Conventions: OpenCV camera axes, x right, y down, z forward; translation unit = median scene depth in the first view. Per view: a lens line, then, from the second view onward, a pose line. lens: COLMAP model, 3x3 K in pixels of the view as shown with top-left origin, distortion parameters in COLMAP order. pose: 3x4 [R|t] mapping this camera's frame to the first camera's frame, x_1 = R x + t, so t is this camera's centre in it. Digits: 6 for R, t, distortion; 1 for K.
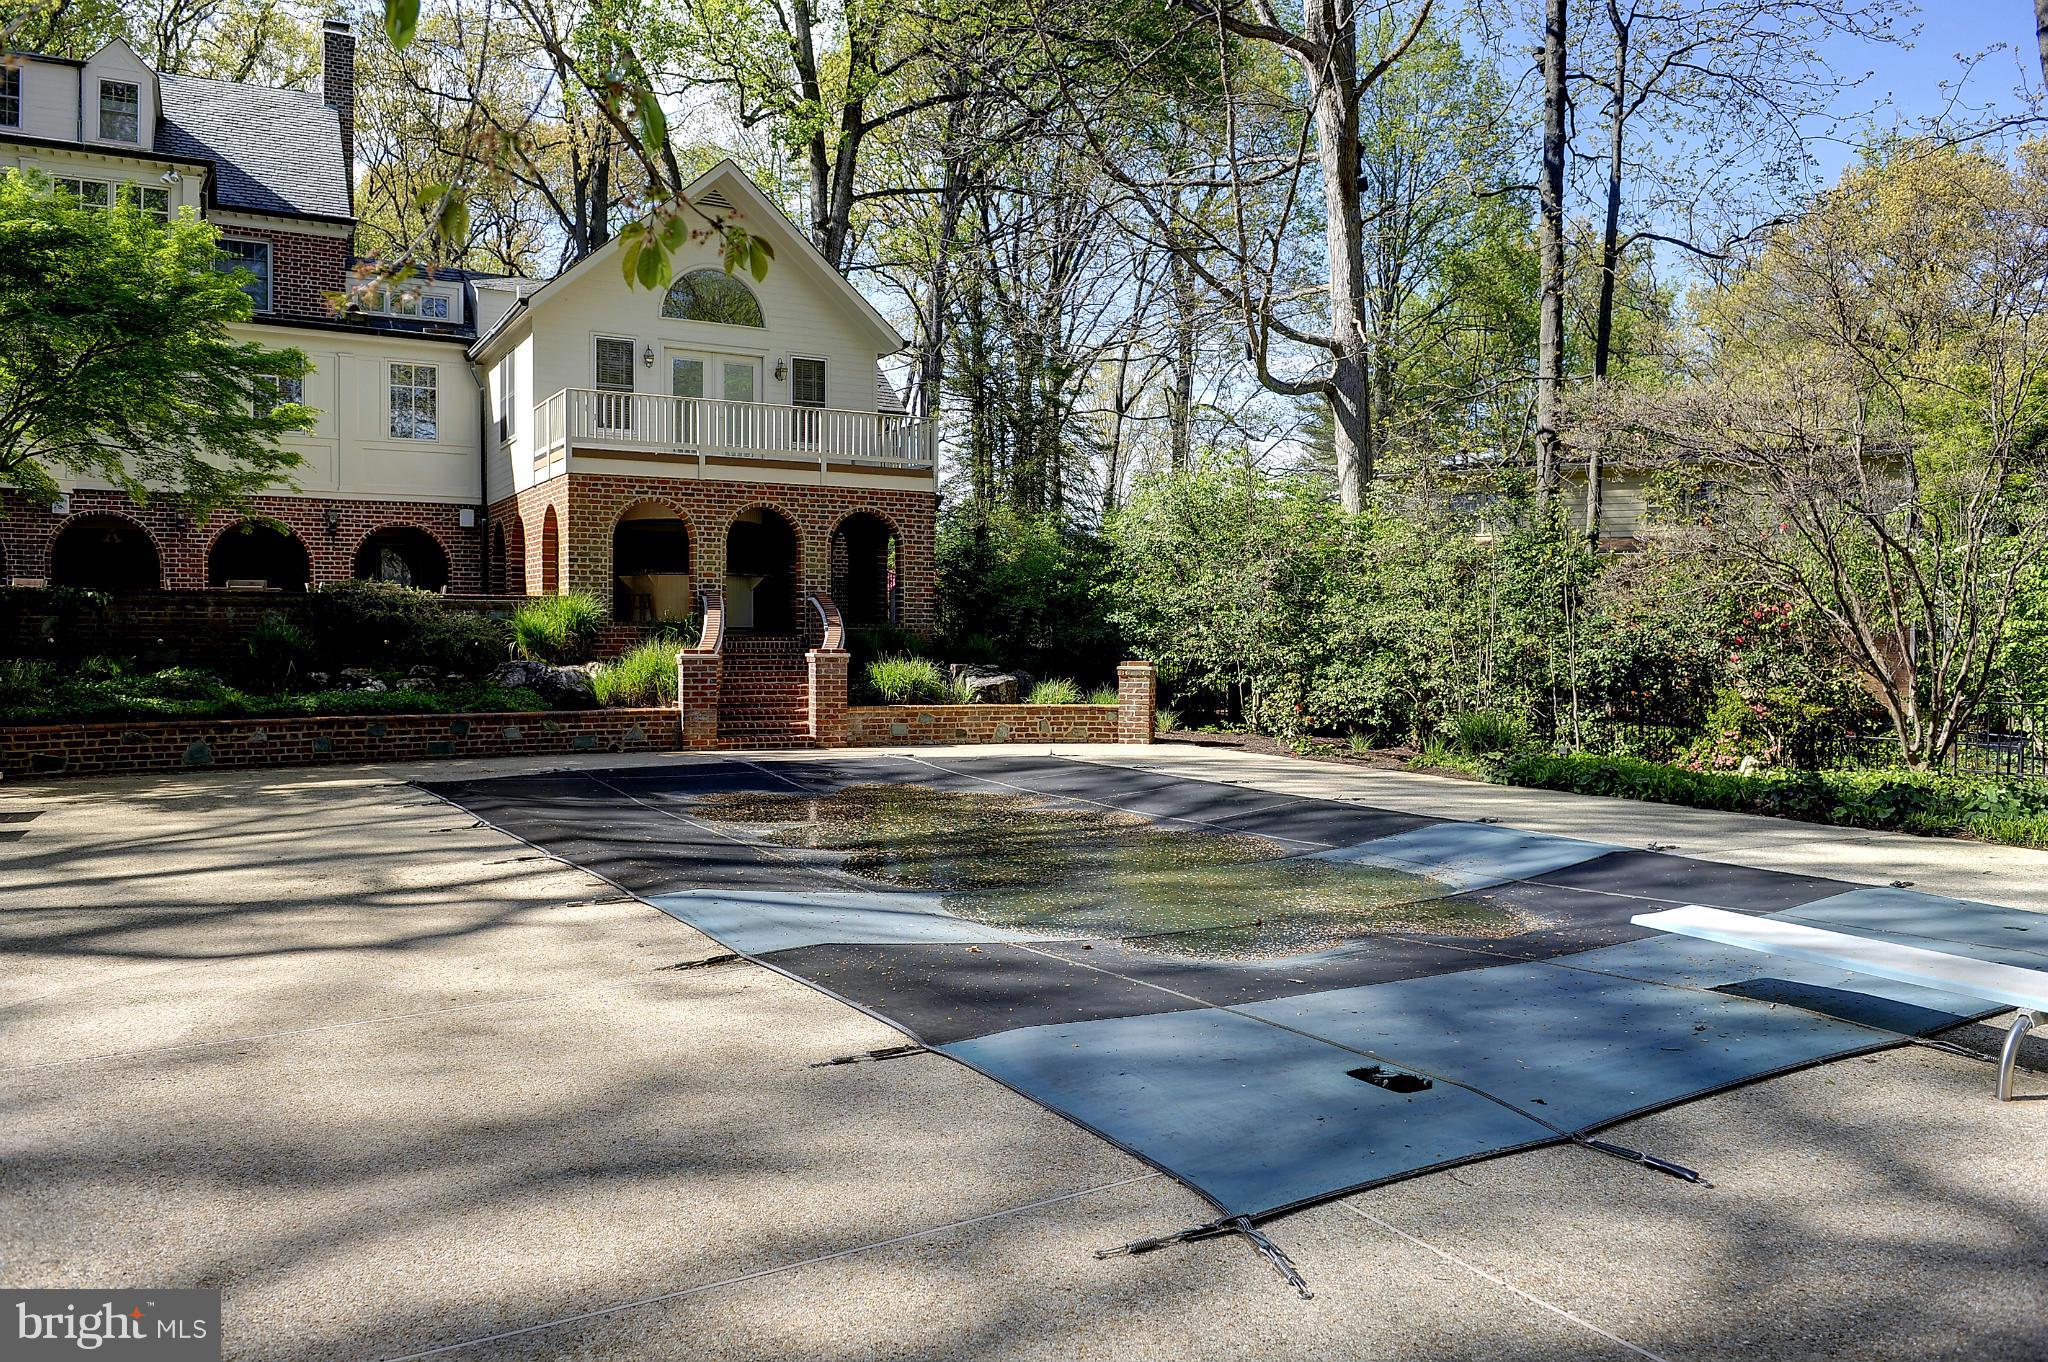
lens RADIAL K [[1698.8, 0, 1024.0], [0, 1698.8, 681.0], [0, 0, 1]] dist [-0.002153, -0.001901]
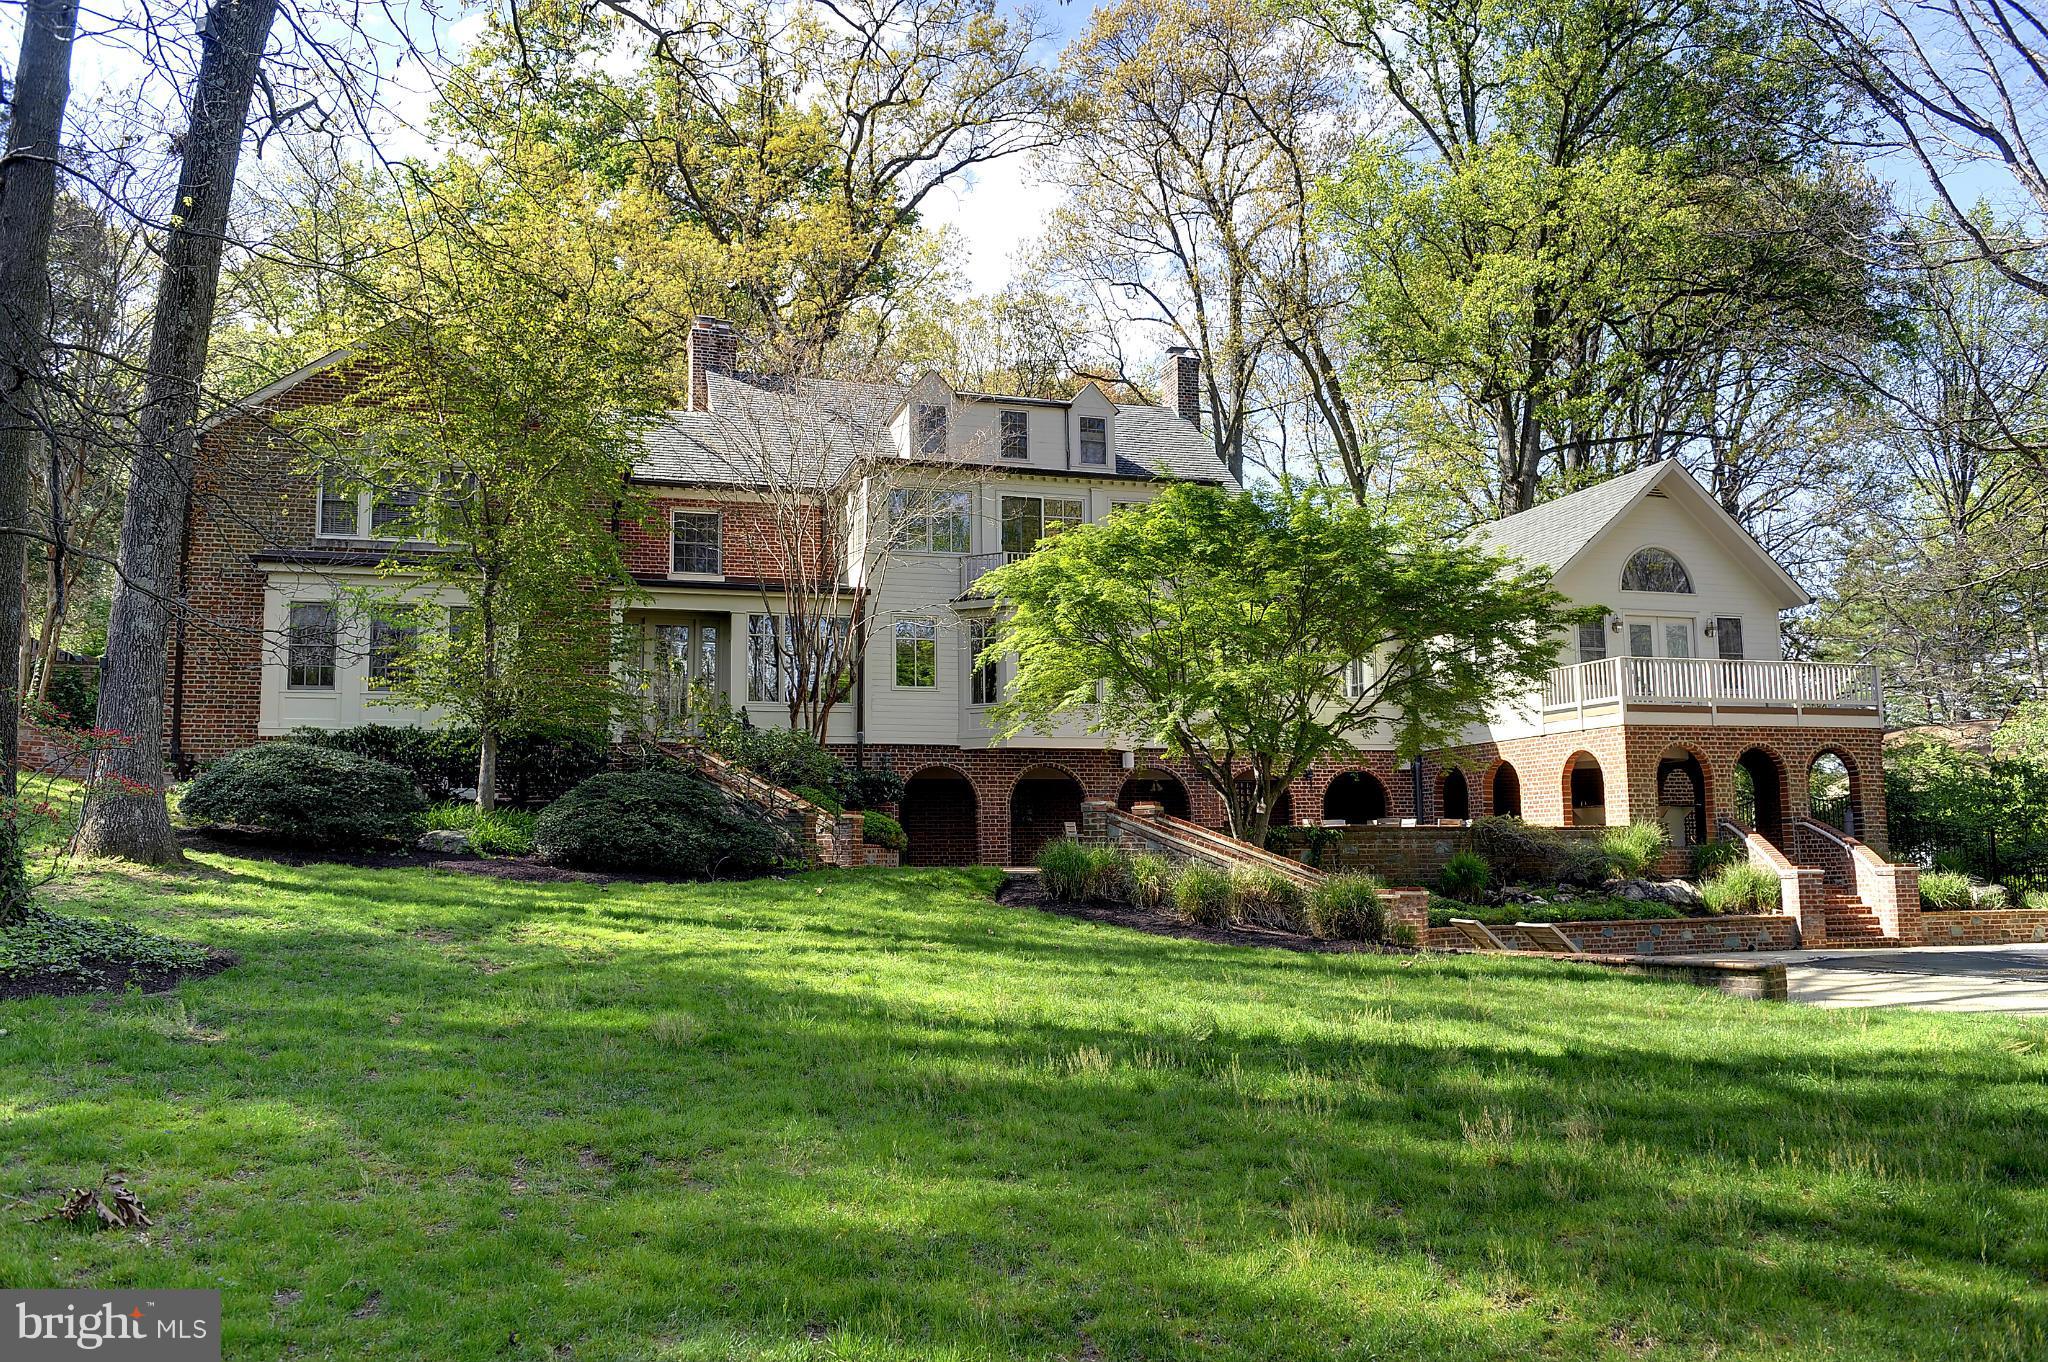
lens RADIAL K [[1819.7, 0, 1024.0], [0, 1819.7, 681.0], [0, 0, 1]] dist [-0.000819, 0.000080]
pose [[0.984589, -0.037321, -0.170858, -0.432276], [0.015640, 0.991840, -0.126523, 0.005192], [0.174186, 0.121901, 0.977138, -0.332978]]
